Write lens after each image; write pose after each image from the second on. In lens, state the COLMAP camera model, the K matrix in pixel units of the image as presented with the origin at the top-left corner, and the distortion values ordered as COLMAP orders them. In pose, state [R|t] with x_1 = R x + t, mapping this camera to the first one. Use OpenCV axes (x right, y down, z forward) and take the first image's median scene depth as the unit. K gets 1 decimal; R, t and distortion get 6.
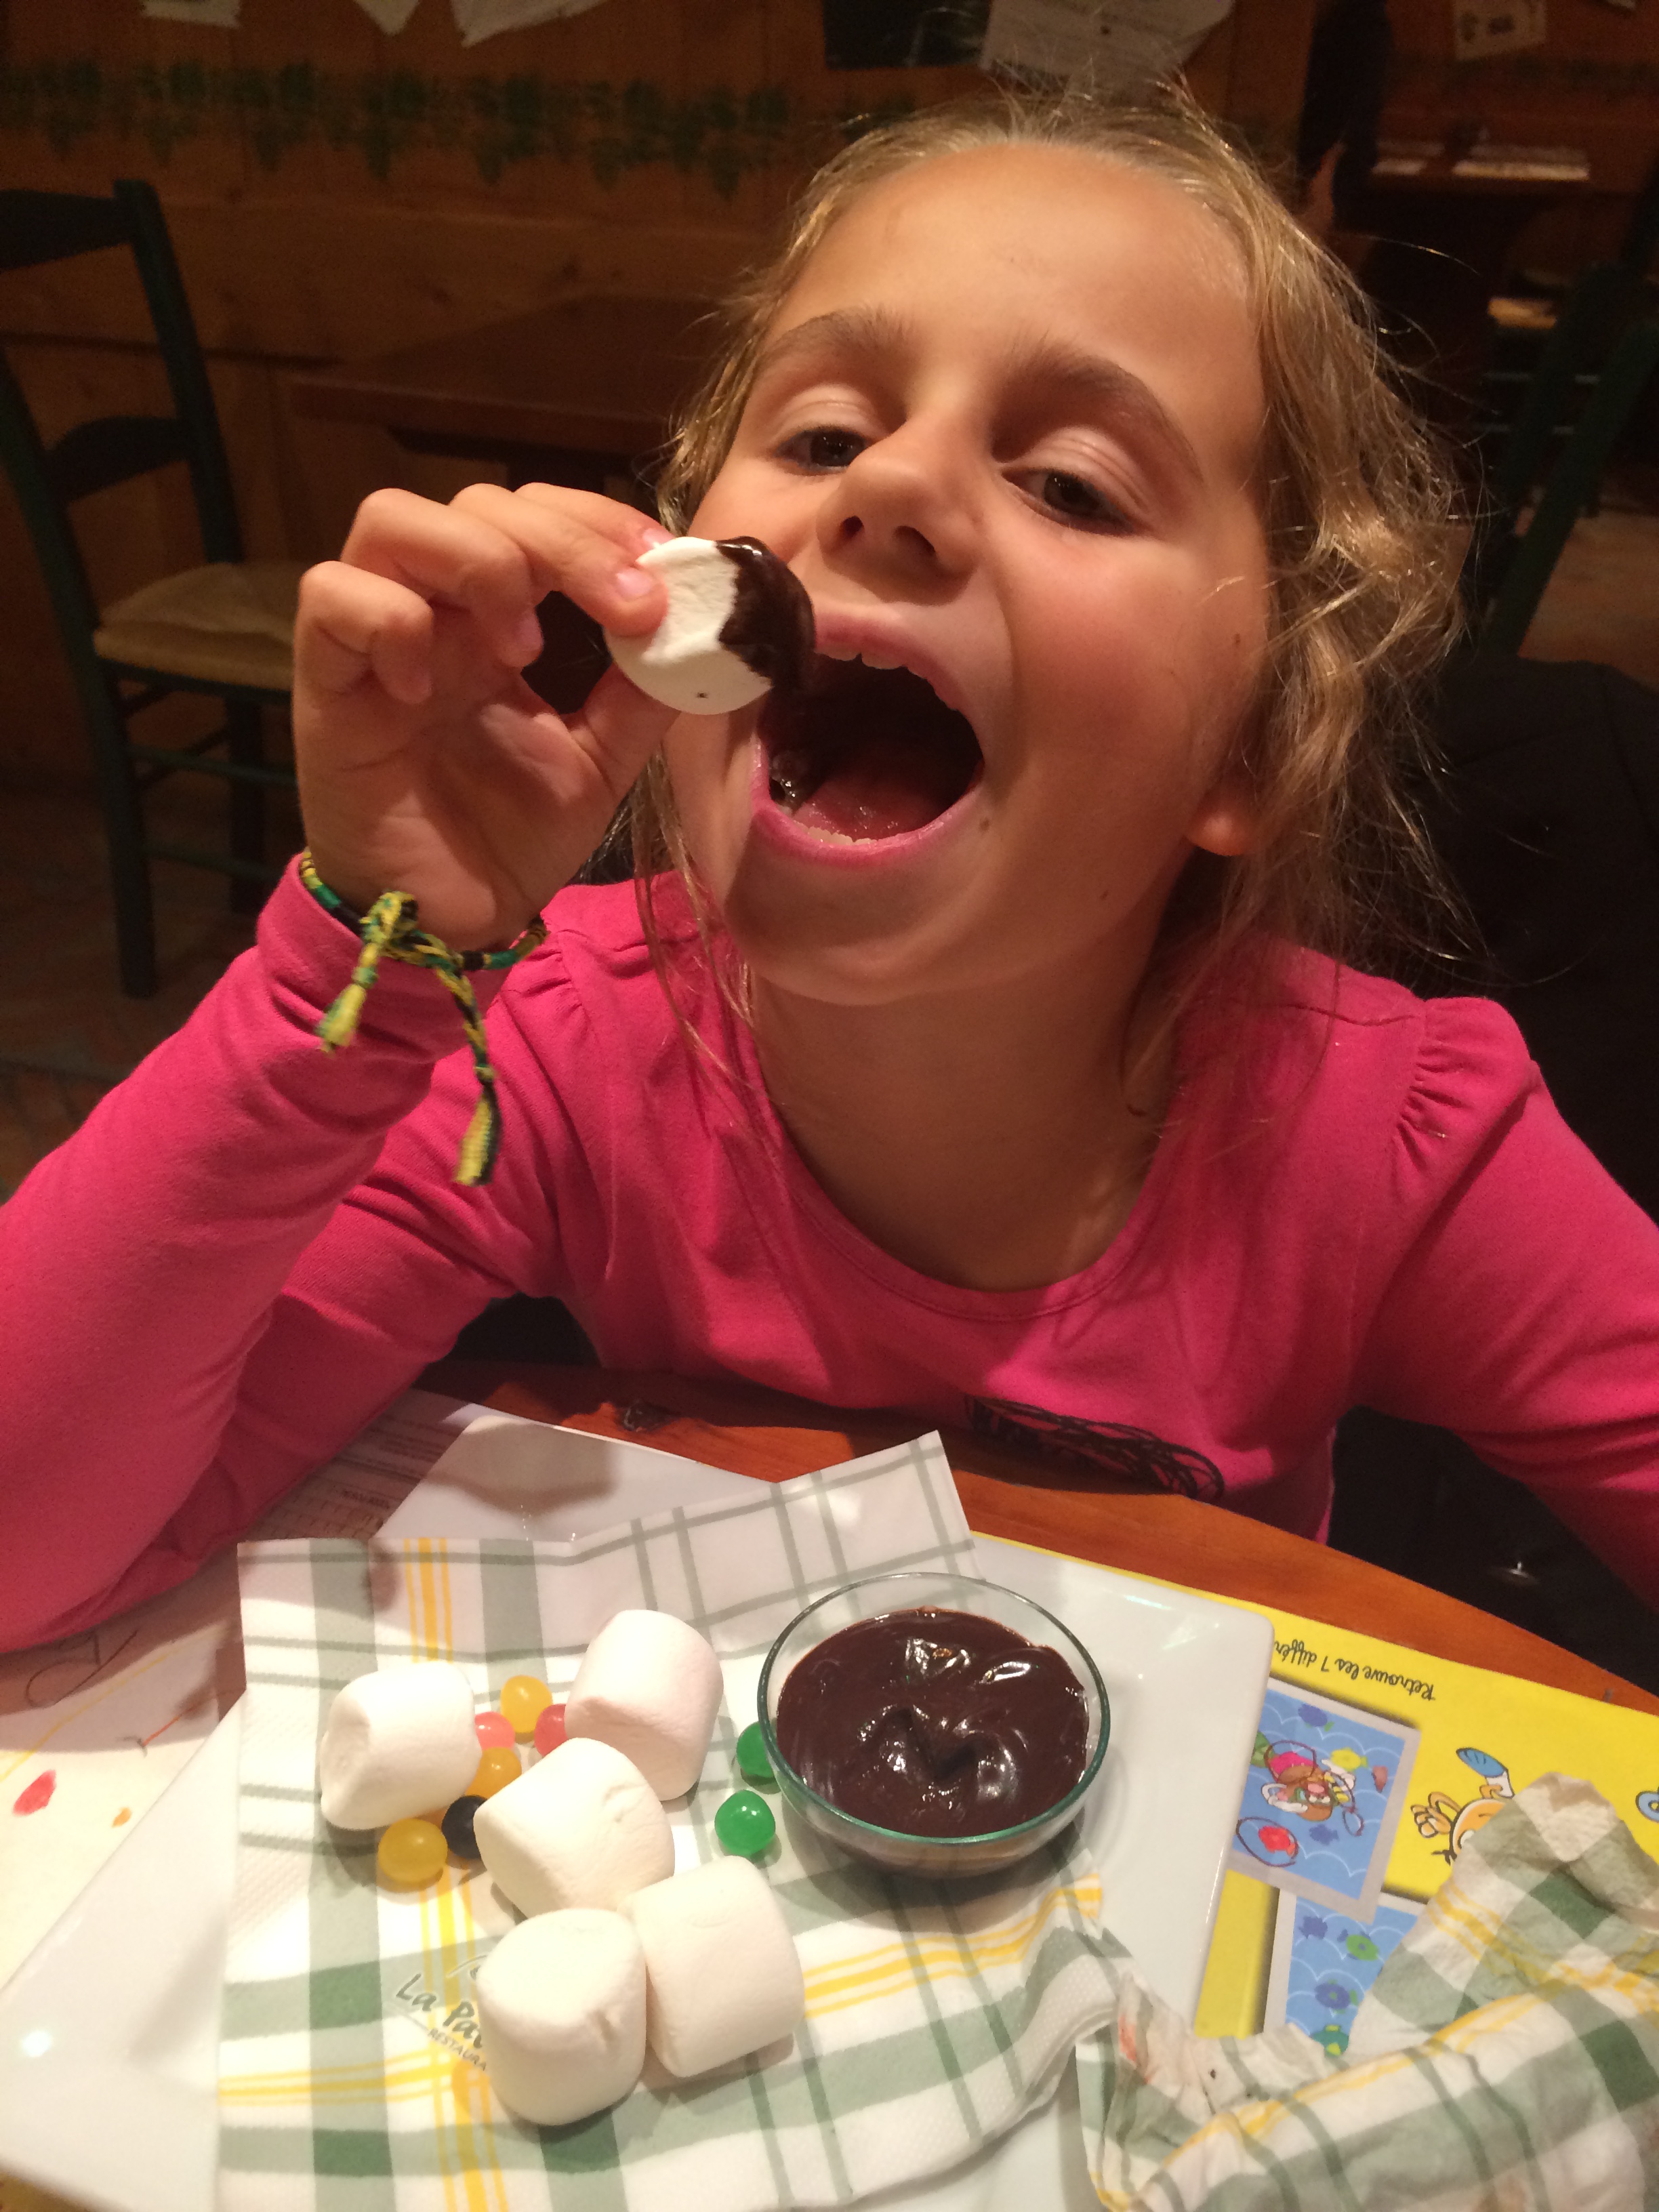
lens RADIAL K [[1920.8, 0, 827.6], [0, 1920.8, 1118.1], [0, 0, 1]] dist [0.071025, -0.119971]
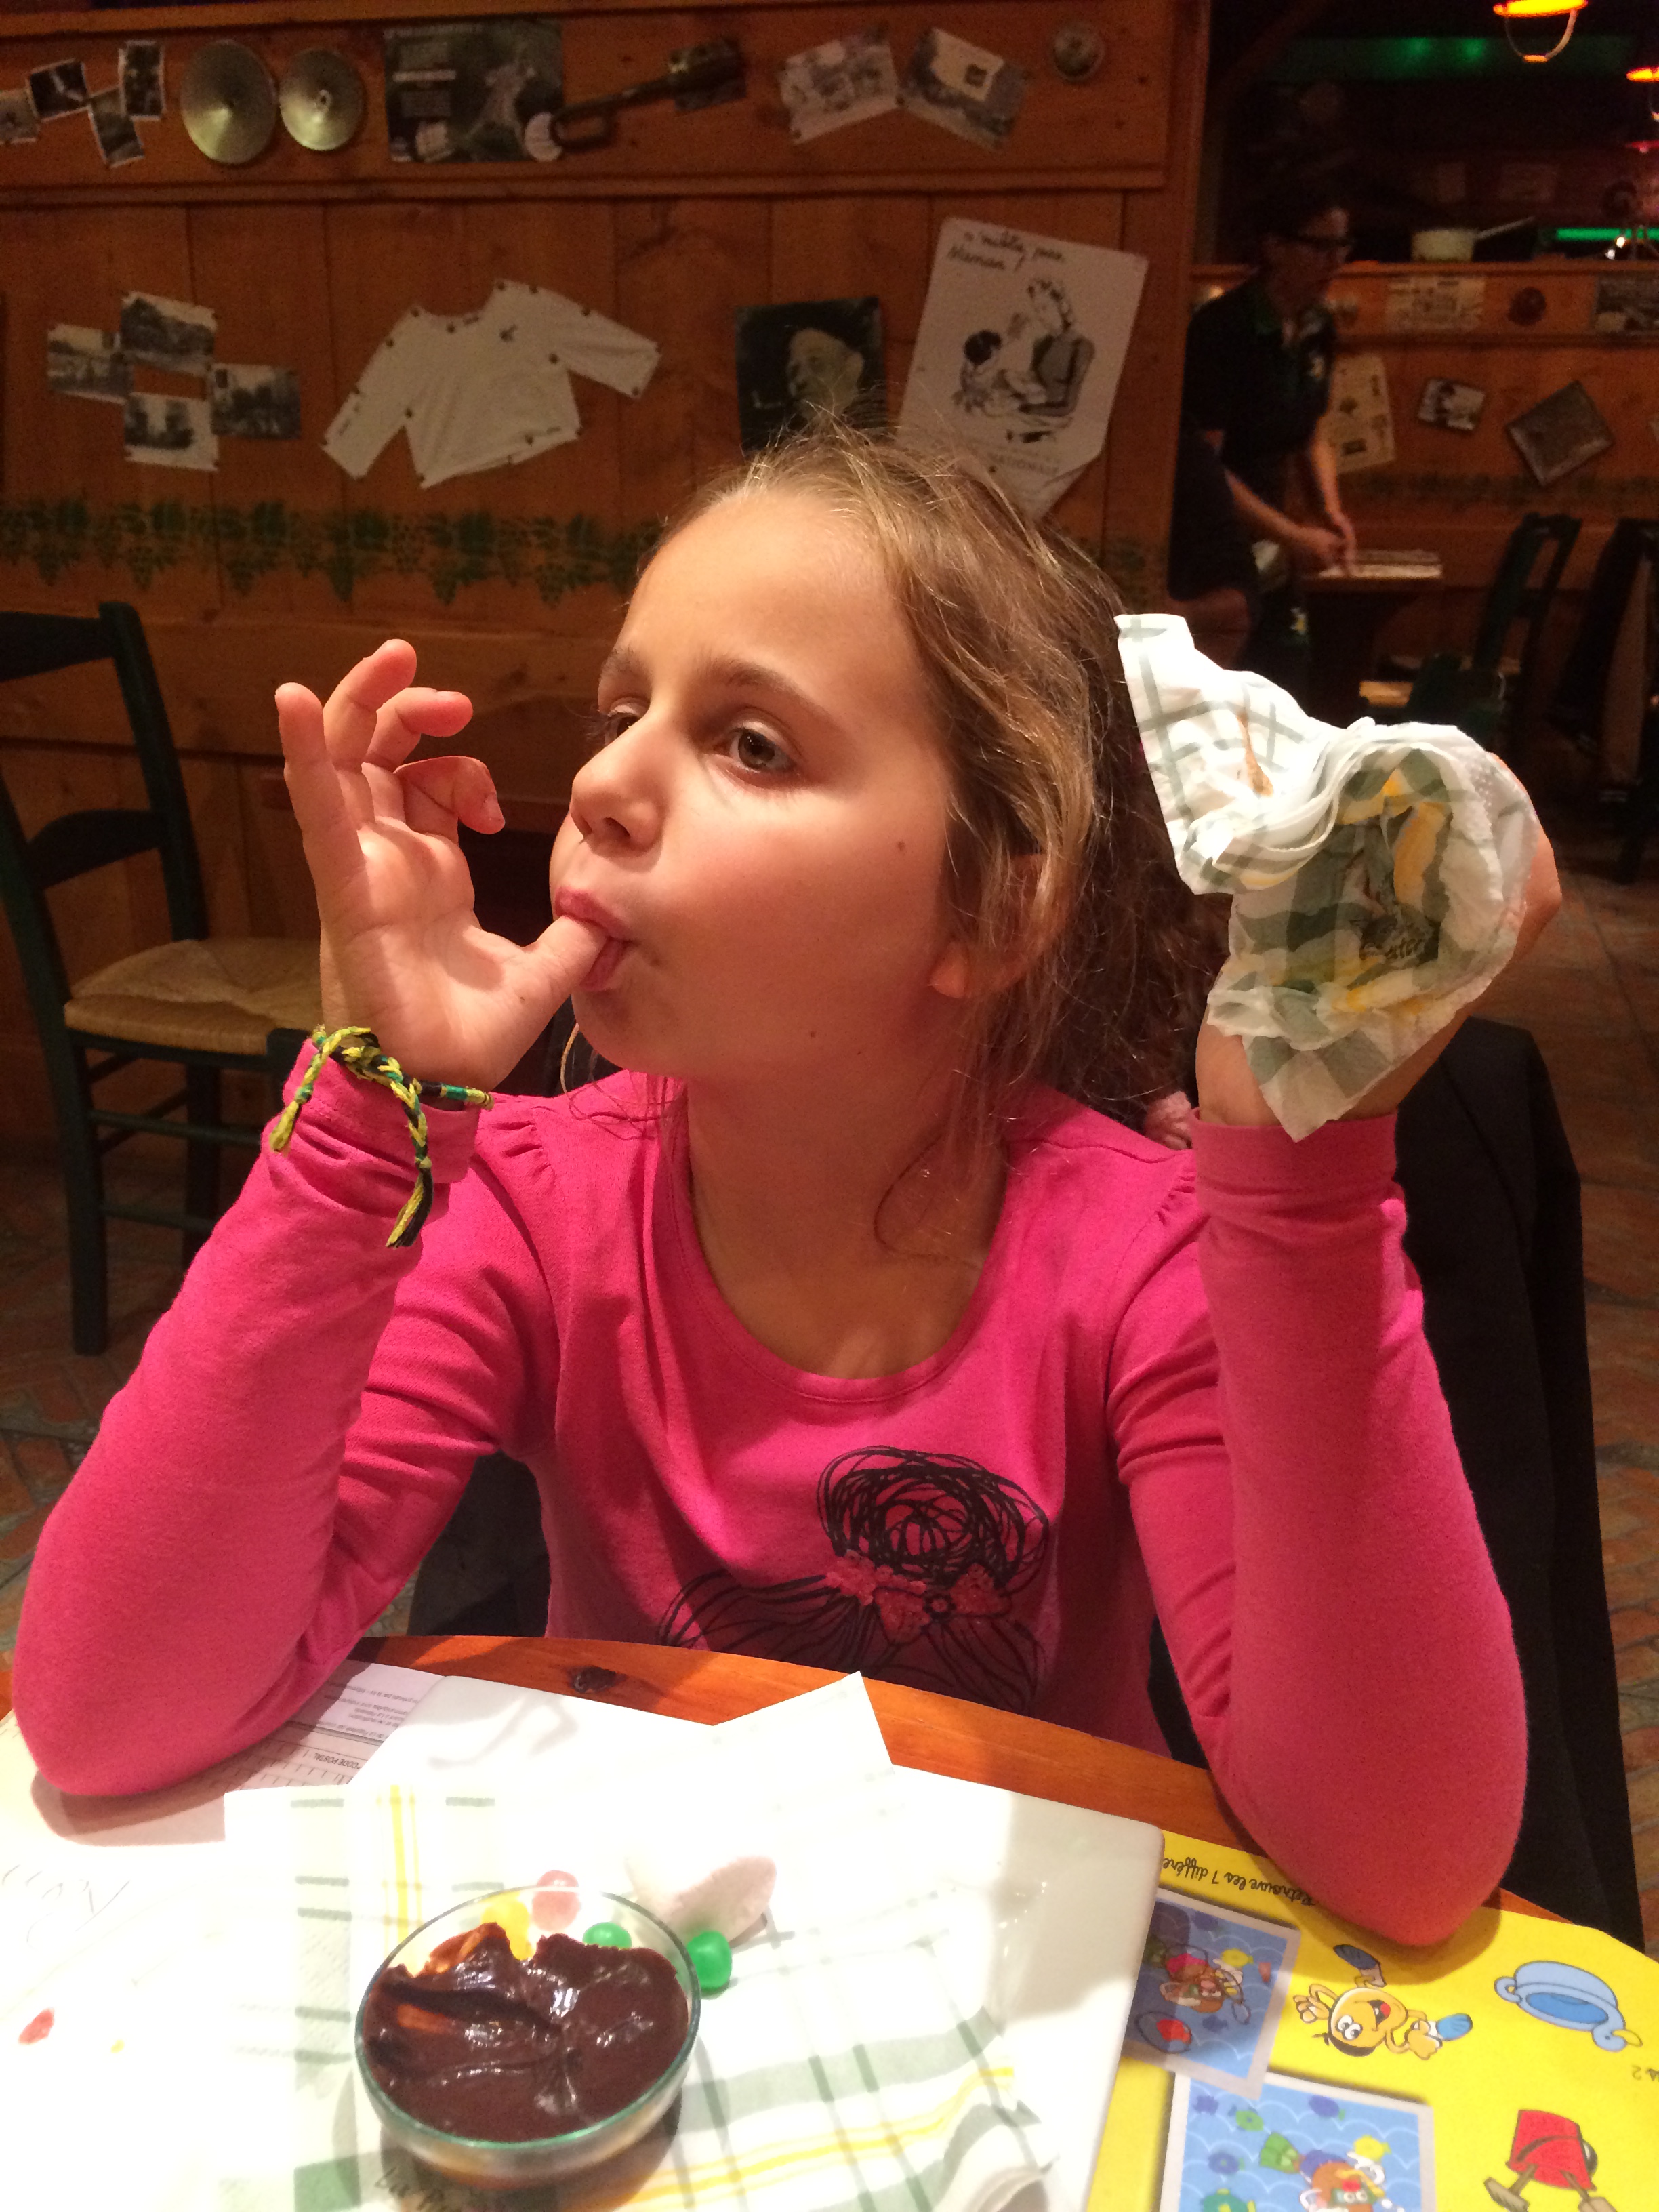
lens RADIAL K [[1920.8, 0, 832.7], [0, 1920.8, 1106.8], [0, 0, 1]] dist [0.071025, -0.119971]
pose [[0.999144, -0.024798, 0.033116, 0.014295], [0.030512, 0.982253, -0.185061, 0.052227], [-0.027940, 0.185913, 0.982169, -0.169686]]
